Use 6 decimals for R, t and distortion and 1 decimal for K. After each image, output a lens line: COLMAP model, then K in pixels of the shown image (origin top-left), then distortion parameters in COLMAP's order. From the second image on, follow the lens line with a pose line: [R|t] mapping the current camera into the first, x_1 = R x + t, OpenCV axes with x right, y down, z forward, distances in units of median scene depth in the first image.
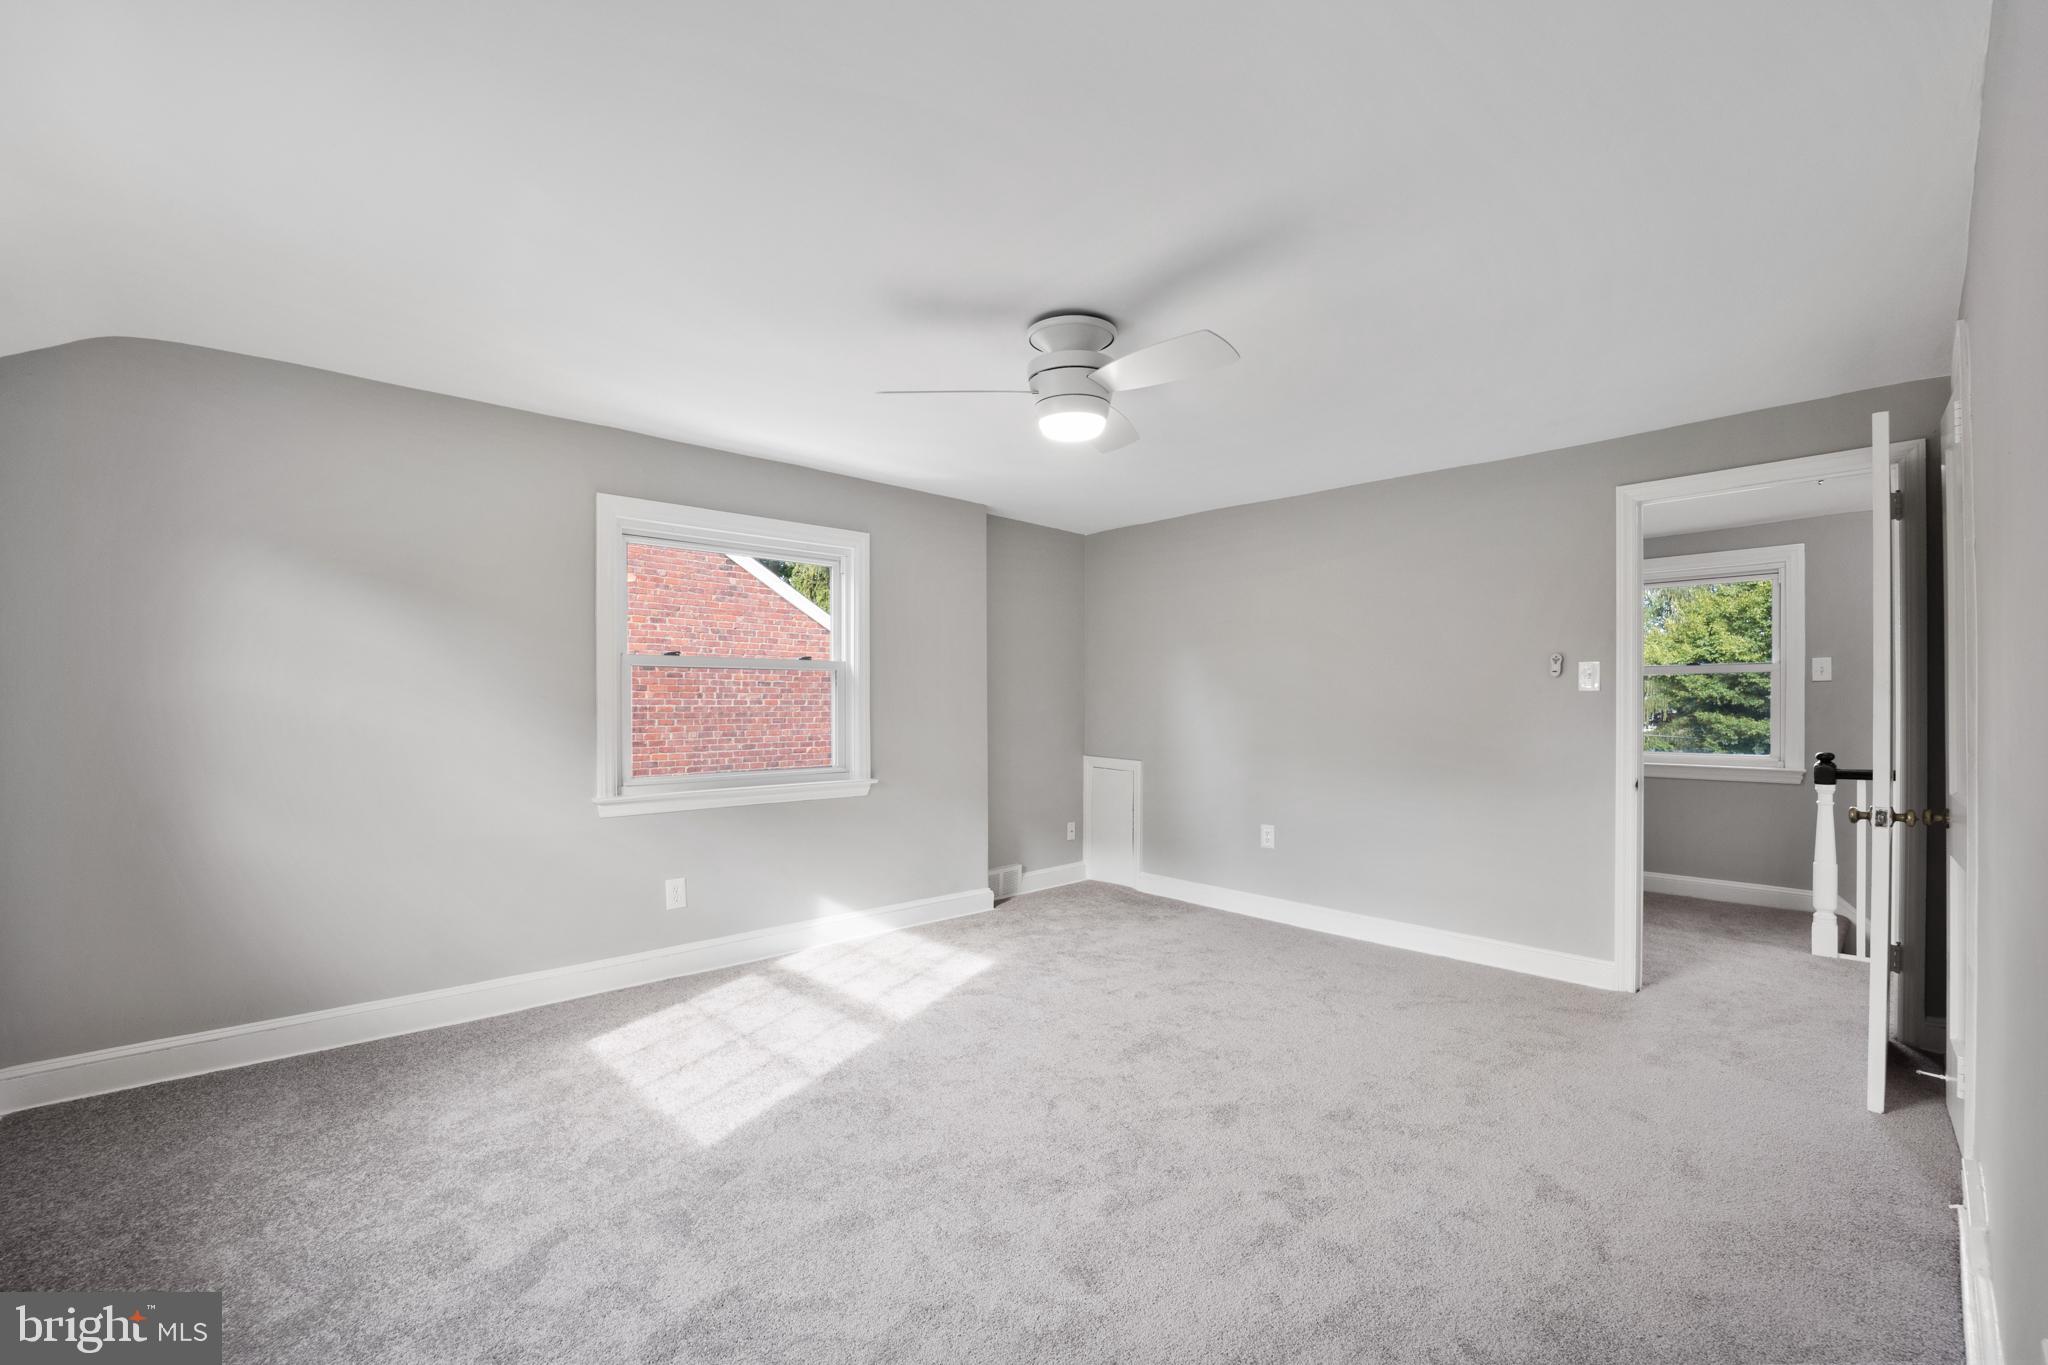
lens RADIAL K [[836.8, 0, 1024.0], [0, 836.8, 682.5], [0, 0, 1]] dist [-0.020985, -0.000035]
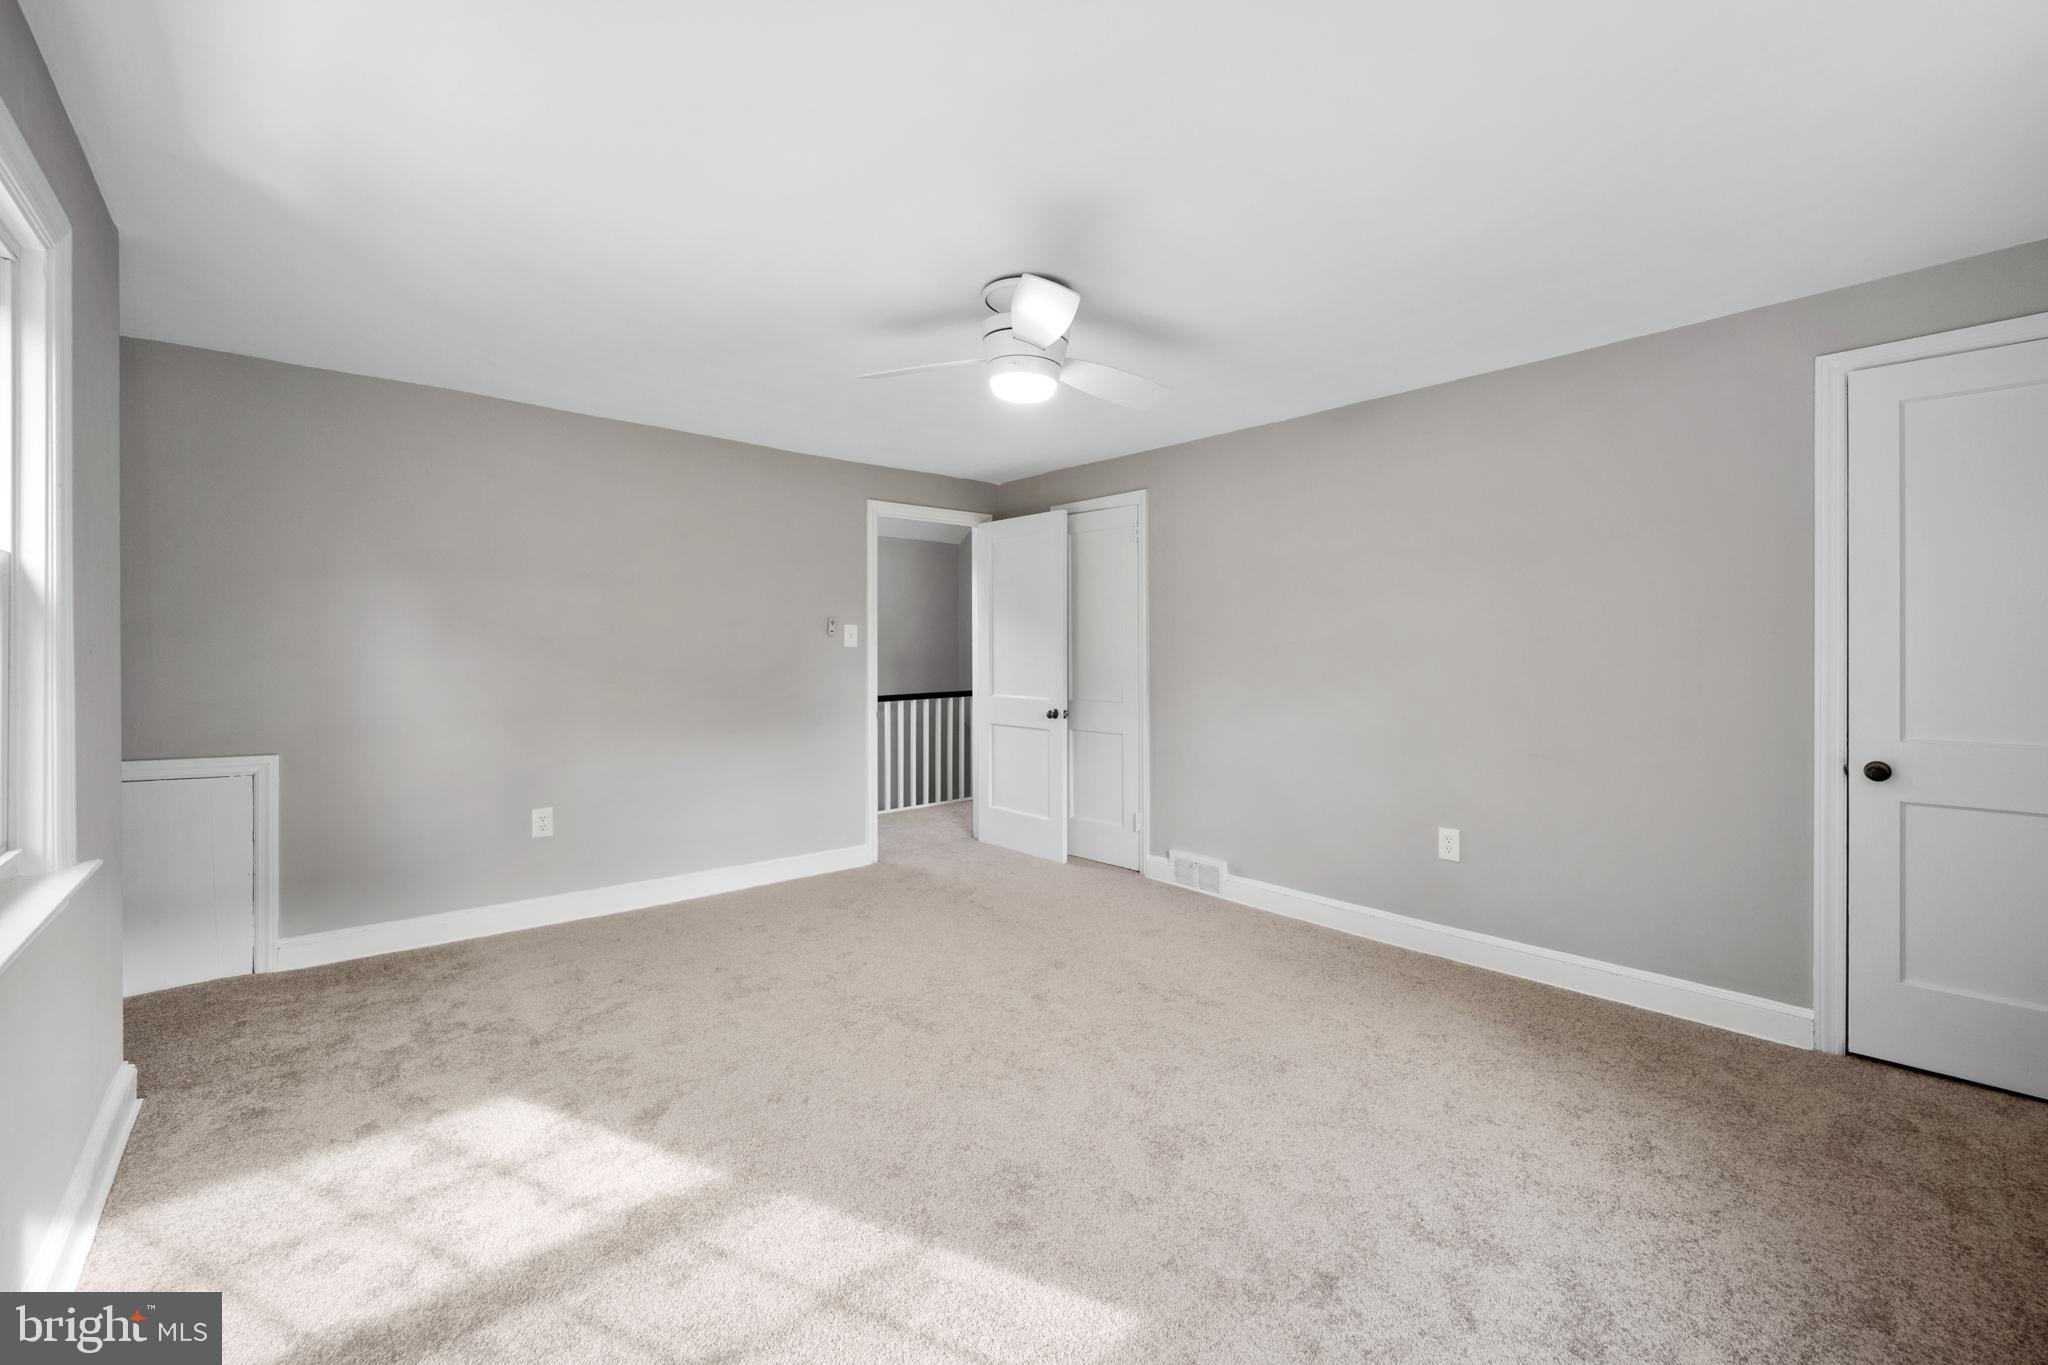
lens RADIAL K [[845.8, 0, 1031.6], [0, 845.8, 661.2], [0, 0, 1]] dist [0.001432, -0.000076]
pose [[0.039380, -0.010891, 0.999165, -0.606727], [-0.026008, 0.999591, 0.011921, 0.008779], [-0.998886, -0.026455, 0.039081, 0.610064]]
